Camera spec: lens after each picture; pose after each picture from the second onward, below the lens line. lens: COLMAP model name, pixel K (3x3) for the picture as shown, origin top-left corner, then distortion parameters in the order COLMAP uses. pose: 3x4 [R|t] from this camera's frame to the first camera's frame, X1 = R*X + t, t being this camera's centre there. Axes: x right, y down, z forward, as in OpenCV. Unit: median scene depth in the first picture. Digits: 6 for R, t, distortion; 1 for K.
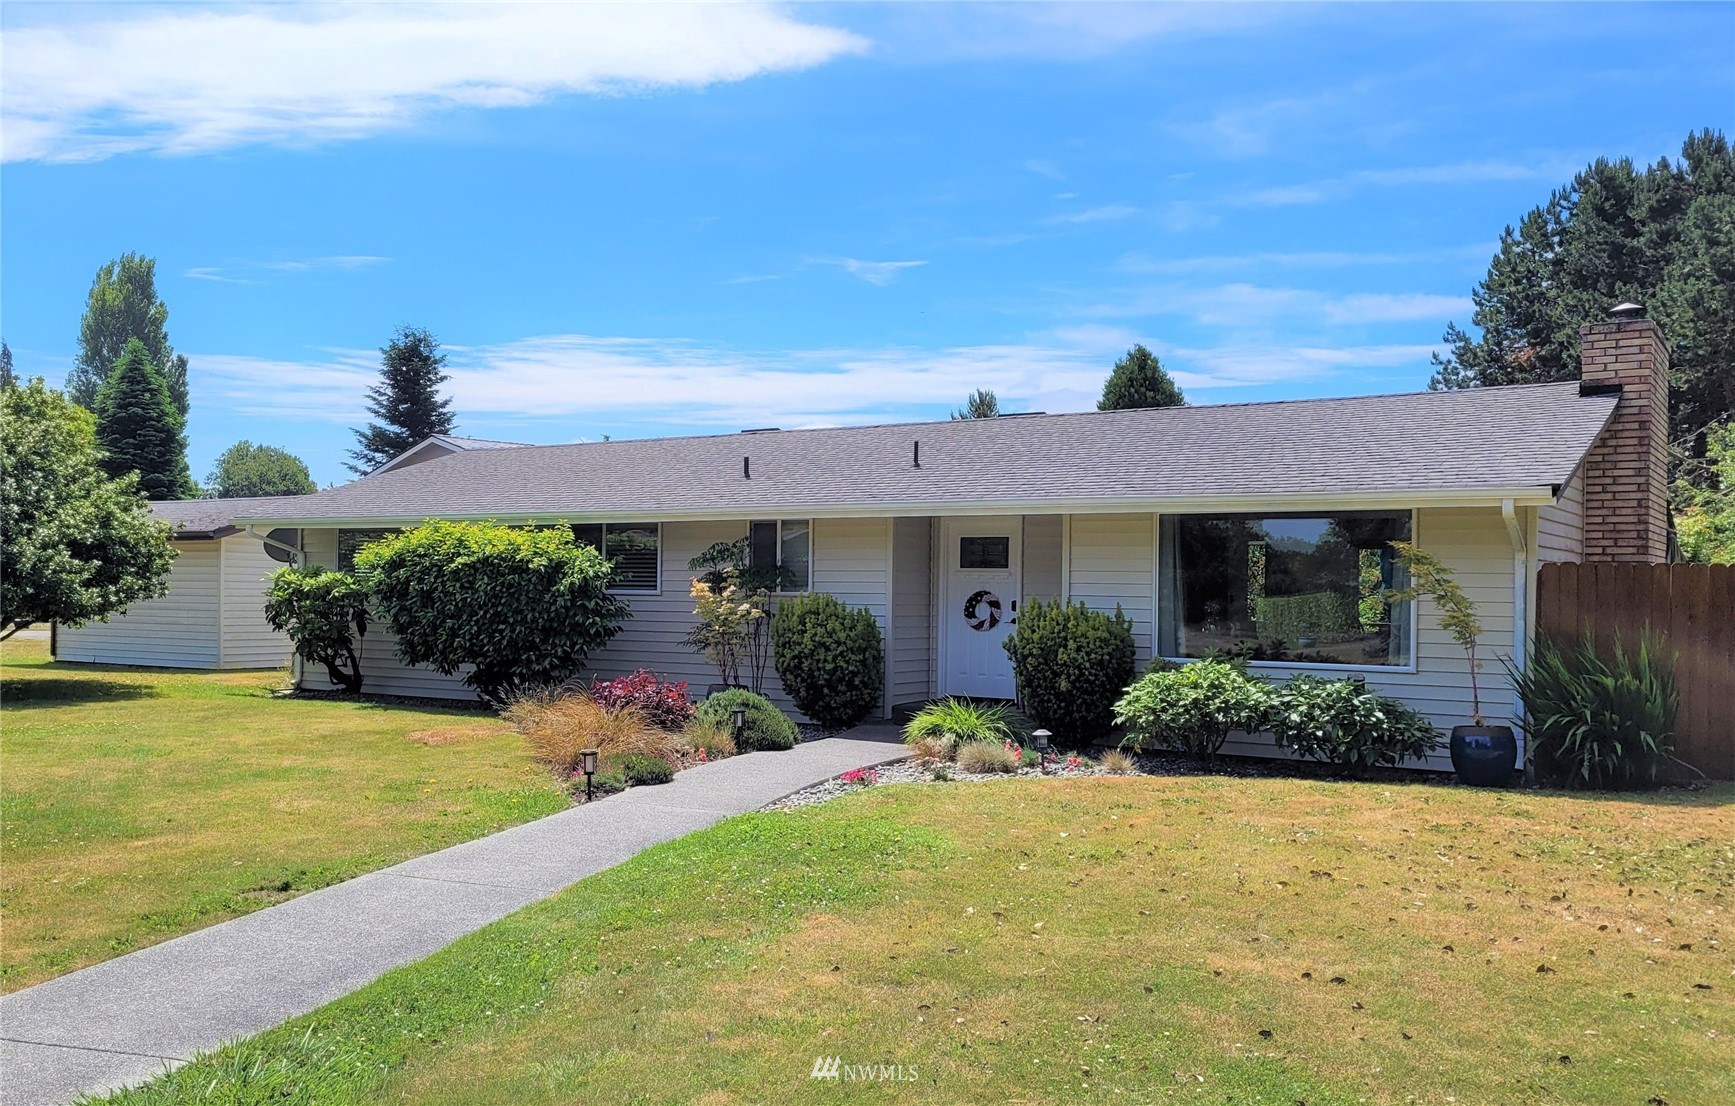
lens RADIAL K [[1590.4, 0, 740.0], [0, 1590.4, 571.0], [0, 0, 1]] dist [0.040885, -0.020903]
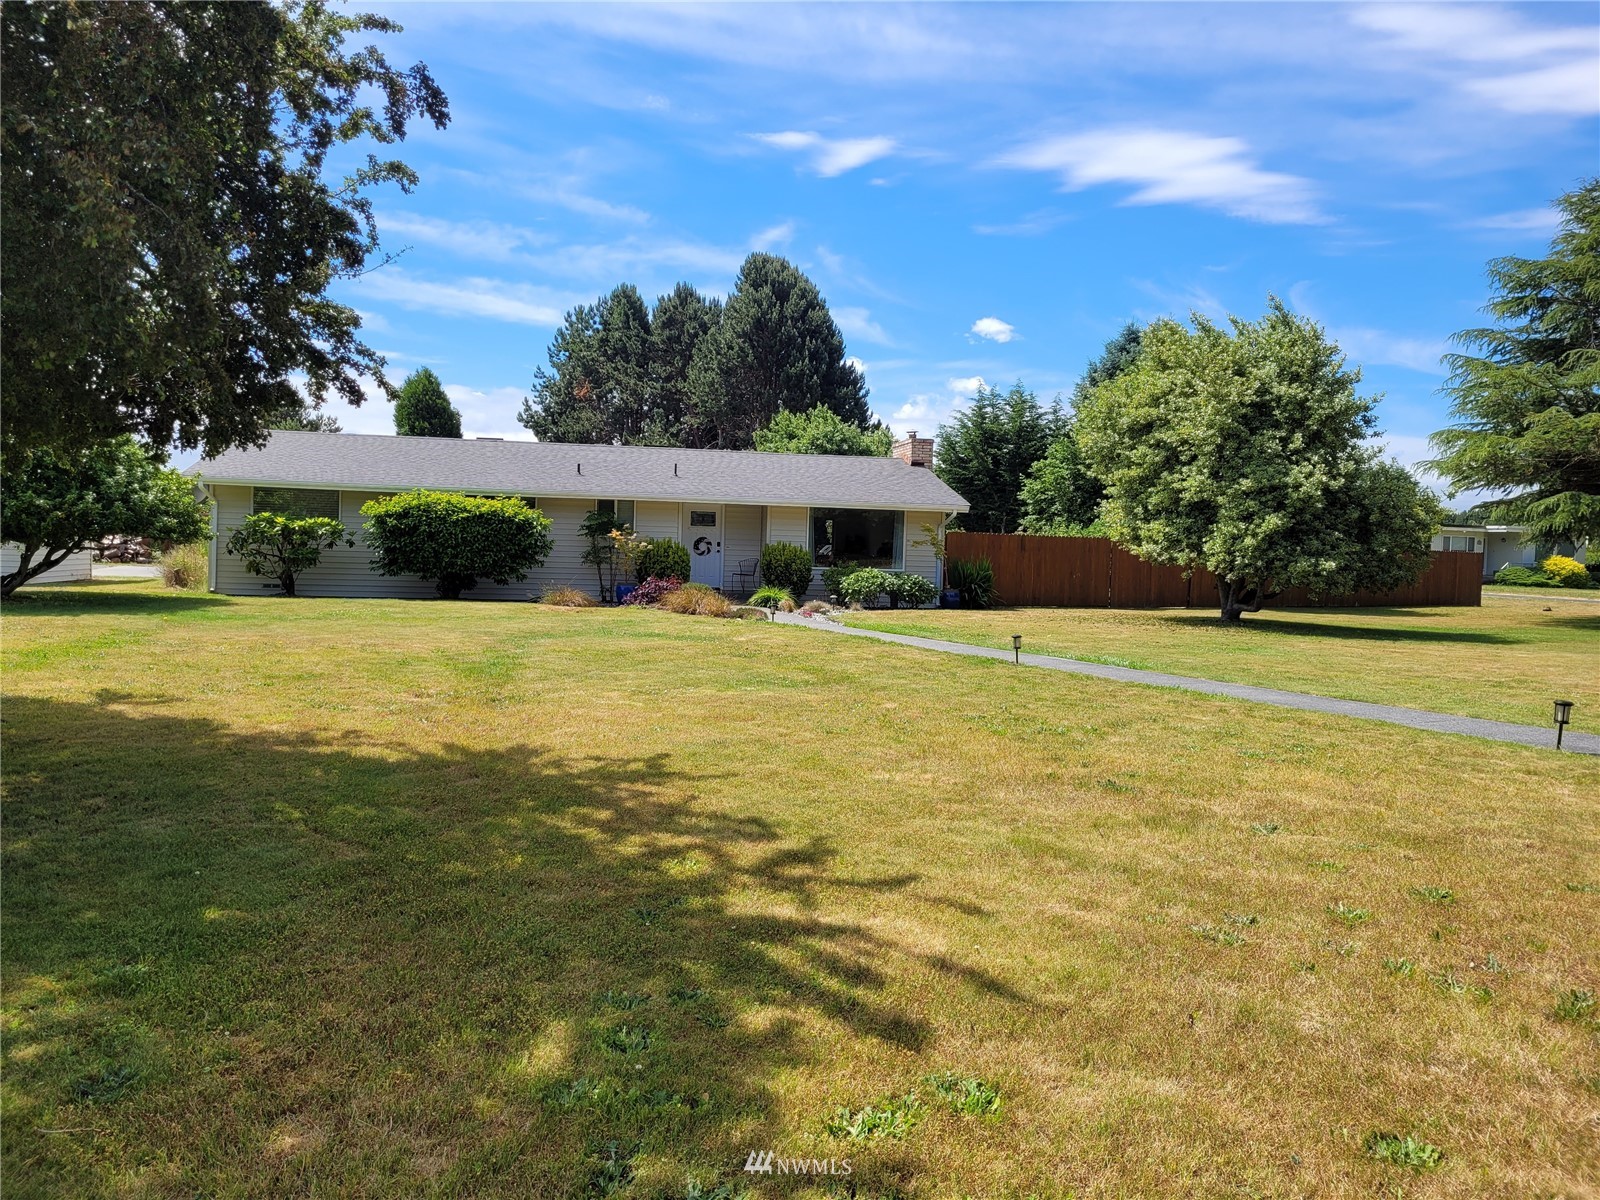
lens RADIAL K [[1228.5, 0, 808.7], [0, 1228.5, 595.4], [0, 0, 1]] dist [0.036232, -0.002523]
pose [[0.682044, -0.021958, 0.730982, -0.897377], [-0.028148, 0.998020, 0.056243, -0.005473], [-0.730769, -0.058936, 0.680075, -0.201388]]
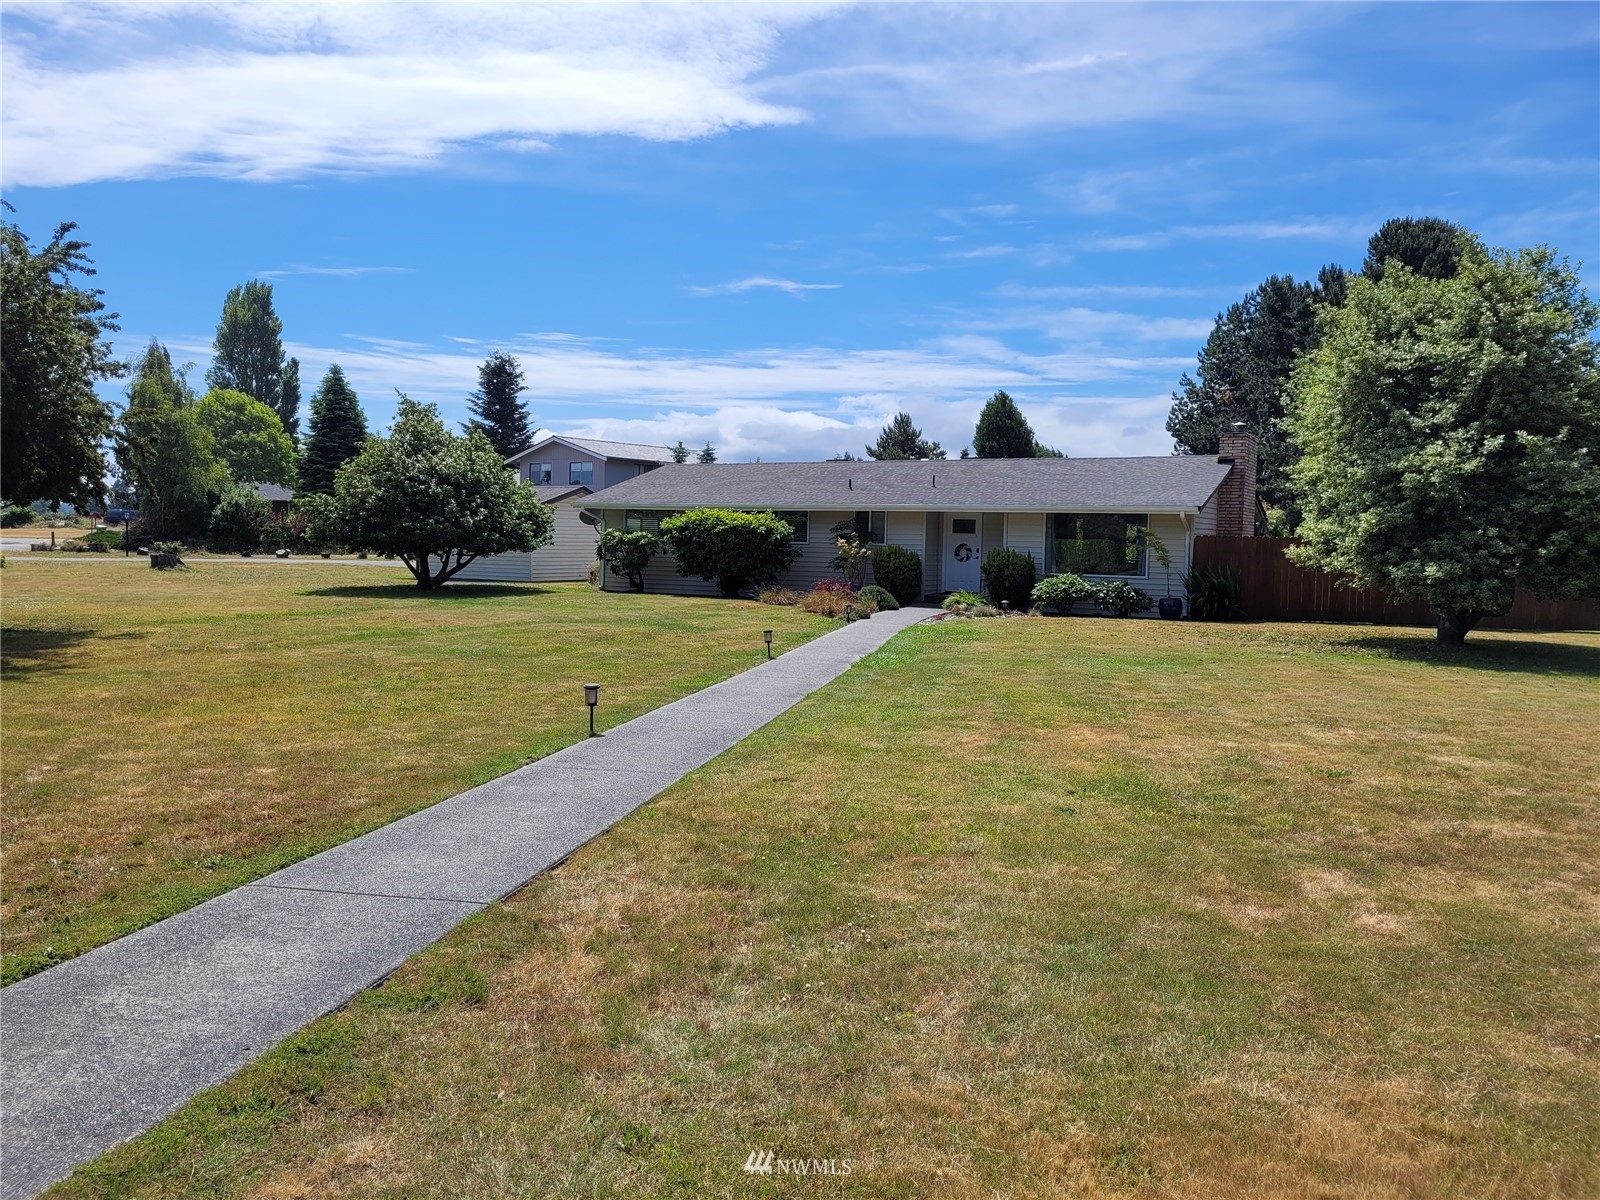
lens RADIAL K [[1228.5, 0, 808.7], [0, 1228.5, 595.4], [0, 0, 1]] dist [0.036232, -0.002523]
pose [[0.992946, 0.002040, 0.118549, -0.250769], [-0.009399, 0.998059, 0.061555, -0.018175], [-0.118193, -0.062235, 0.991038, -0.639706]]
